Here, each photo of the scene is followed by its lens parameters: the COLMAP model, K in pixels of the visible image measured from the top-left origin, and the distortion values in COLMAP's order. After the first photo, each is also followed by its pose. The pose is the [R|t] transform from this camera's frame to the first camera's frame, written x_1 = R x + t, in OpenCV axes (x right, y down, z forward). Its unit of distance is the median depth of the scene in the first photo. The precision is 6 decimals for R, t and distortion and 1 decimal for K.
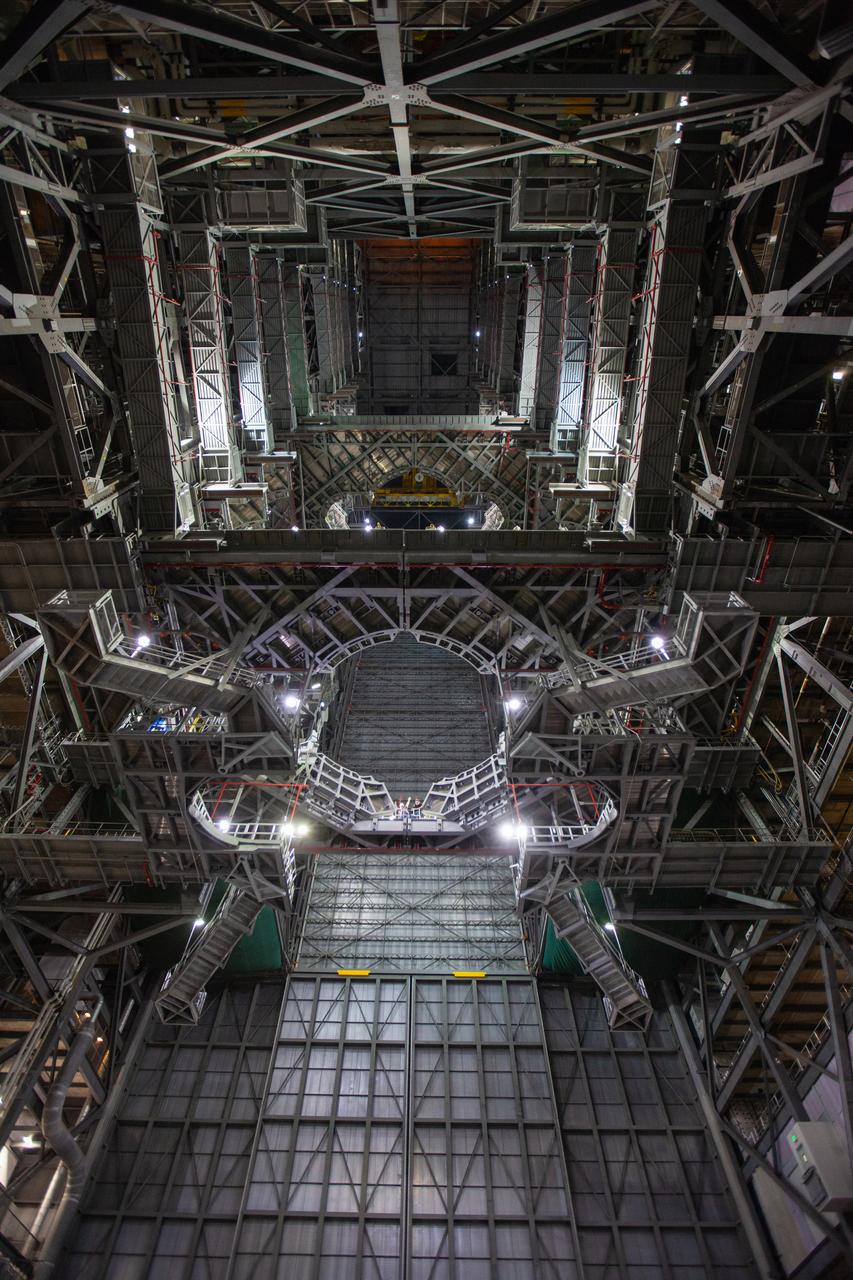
lens RADIAL K [[600.1, 0, 416.3], [0, 600.1, 644.6], [0, 0, 1]] dist [-0.059118, 0.023832]
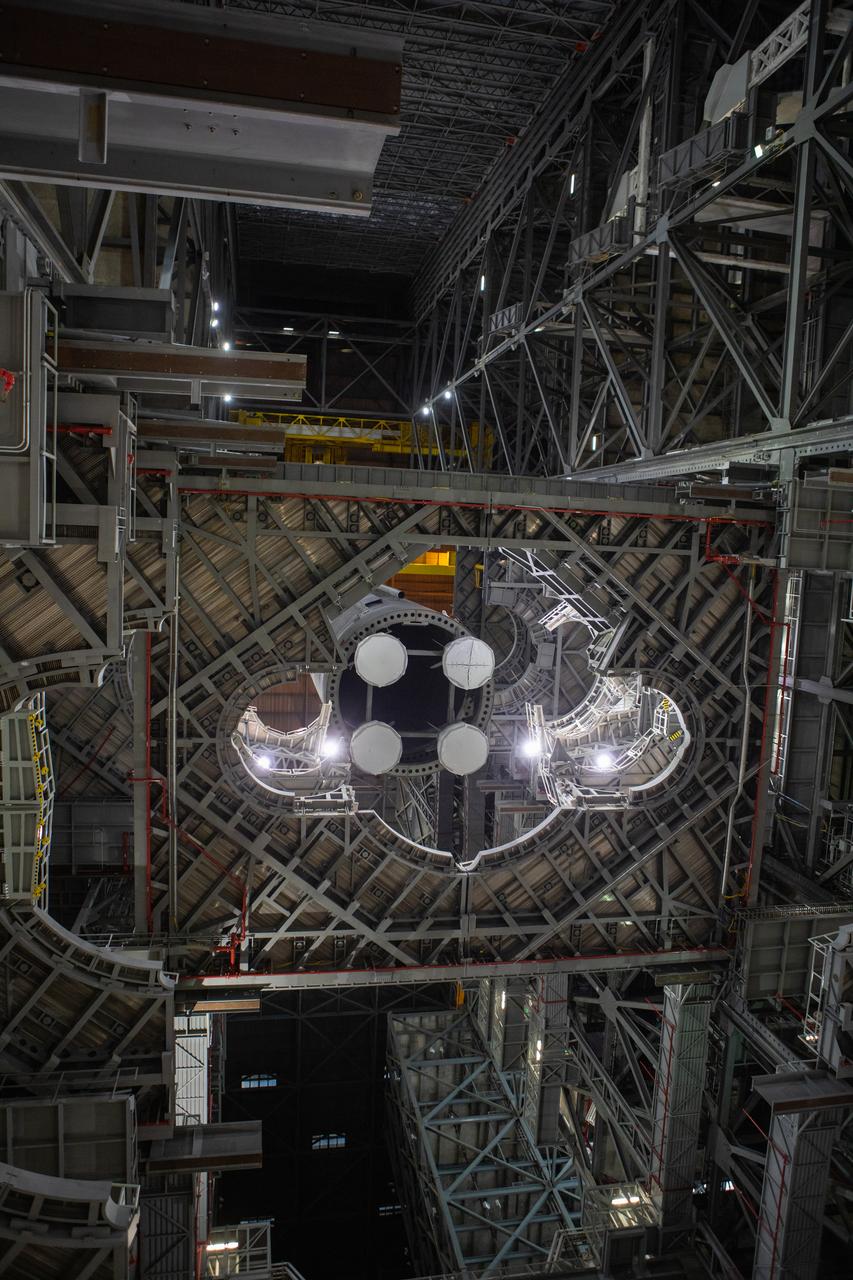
lens RADIAL K [[878.6, 0, 426.5], [0, 878.6, 640.0], [0, 0, 1]] dist [-0.103235, 0.069907]
pose [[0.978919, 0.017423, 0.203506, -0.314693], [0.062049, 0.923899, -0.377572, -0.129053], [-0.194597, 0.382240, 0.903341, 1.042190]]
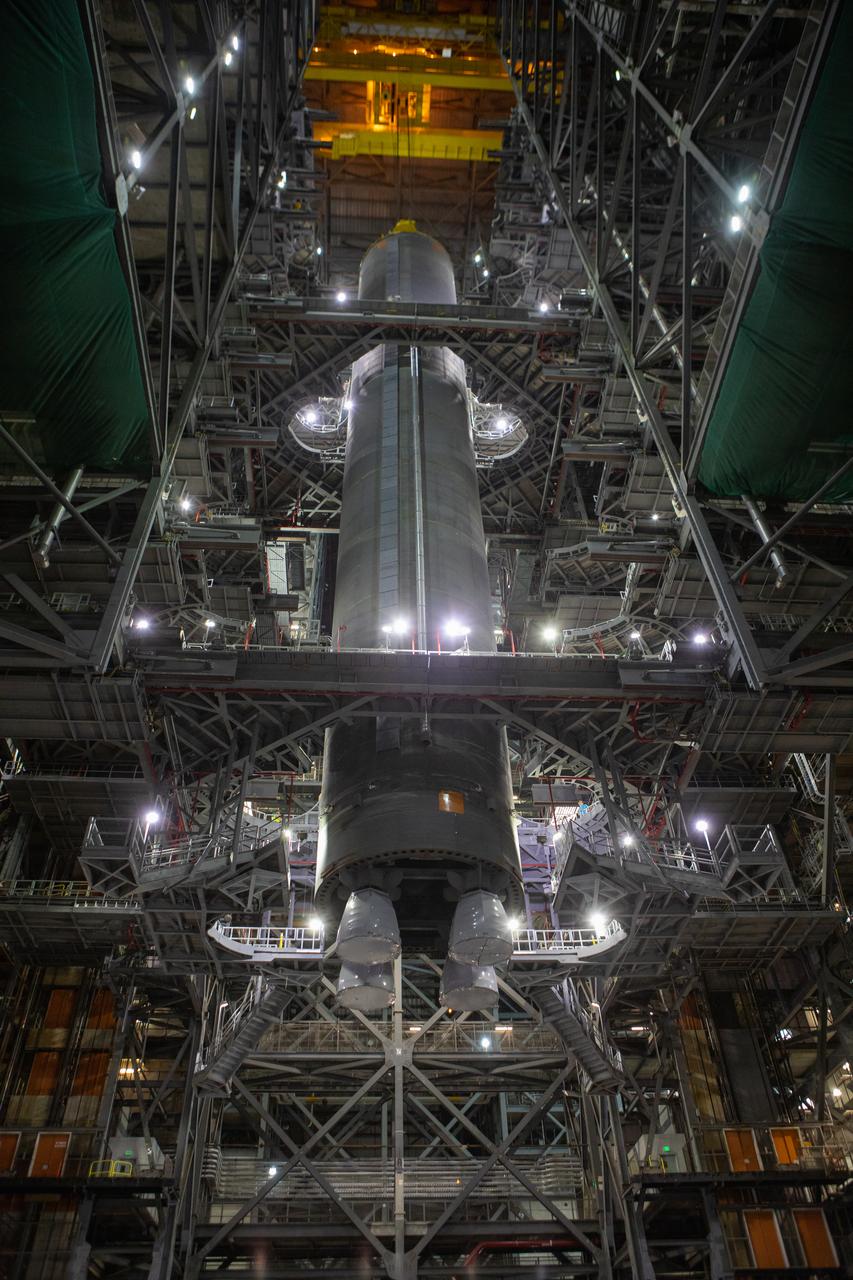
lens RADIAL K [[891.5, 0, 426.5], [0, 891.5, 640.0], [0, 0, 1]] dist [-0.104880, 0.079466]
pose [[0.997610, 0.018875, 0.066465, -0.108239], [-0.035449, 0.965527, 0.257879, -0.524503], [-0.059307, -0.259619, 0.963888, -0.285499]]
